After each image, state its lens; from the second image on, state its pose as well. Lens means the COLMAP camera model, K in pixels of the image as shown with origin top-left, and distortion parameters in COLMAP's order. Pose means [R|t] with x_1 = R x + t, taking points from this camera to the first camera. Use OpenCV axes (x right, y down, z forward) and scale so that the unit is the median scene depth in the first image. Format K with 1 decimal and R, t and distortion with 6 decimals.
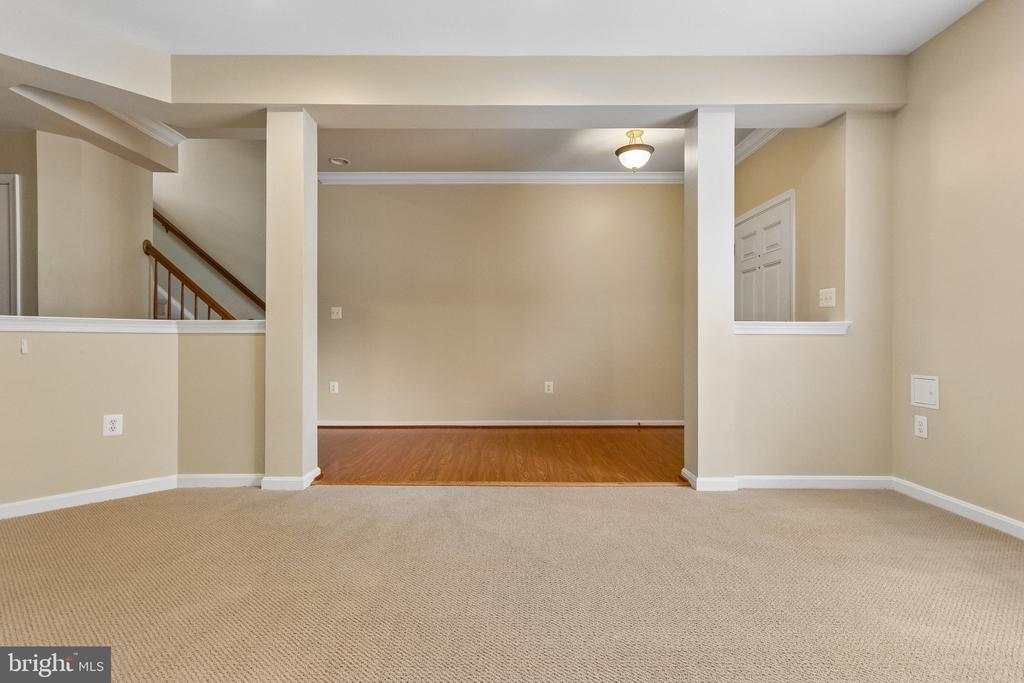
lens RADIAL K [[448.6, 0, 512.0], [0, 448.6, 341.5], [0, 0, 1]] dist [-0.000651, -0.000087]
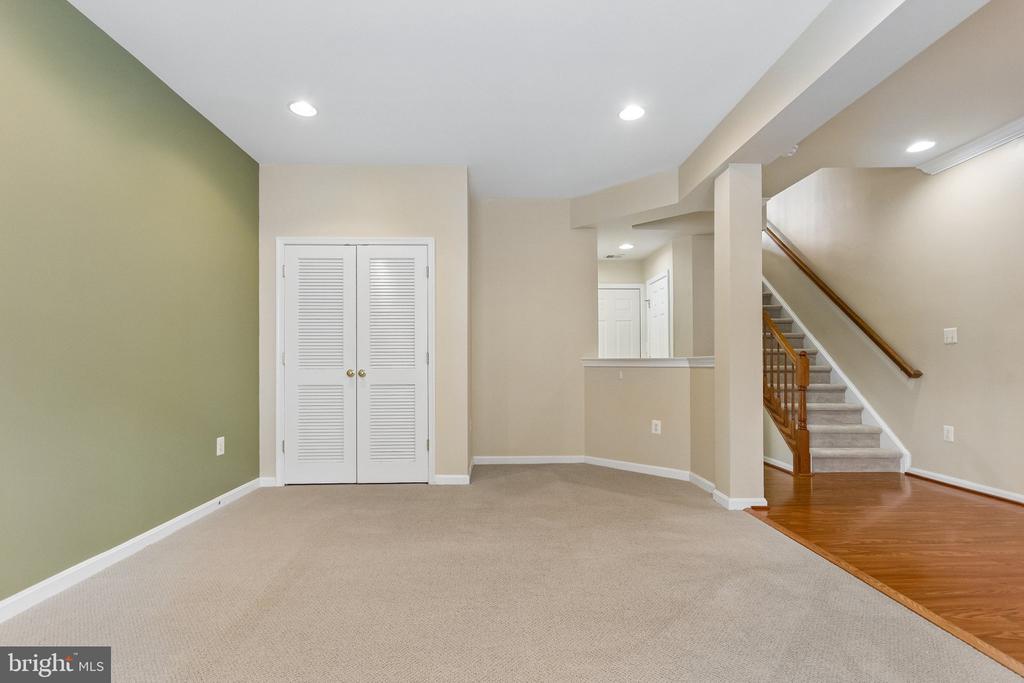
lens RADIAL K [[473.4, 0, 514.2], [0, 473.4, 356.5], [0, 0, 1]] dist [-0.000162, 0.000084]
pose [[0.036028, -0.018159, -0.999186, 0.668811], [0.004529, 0.999828, -0.018007, -0.026972], [0.999340, -0.003877, 0.036105, 0.423541]]
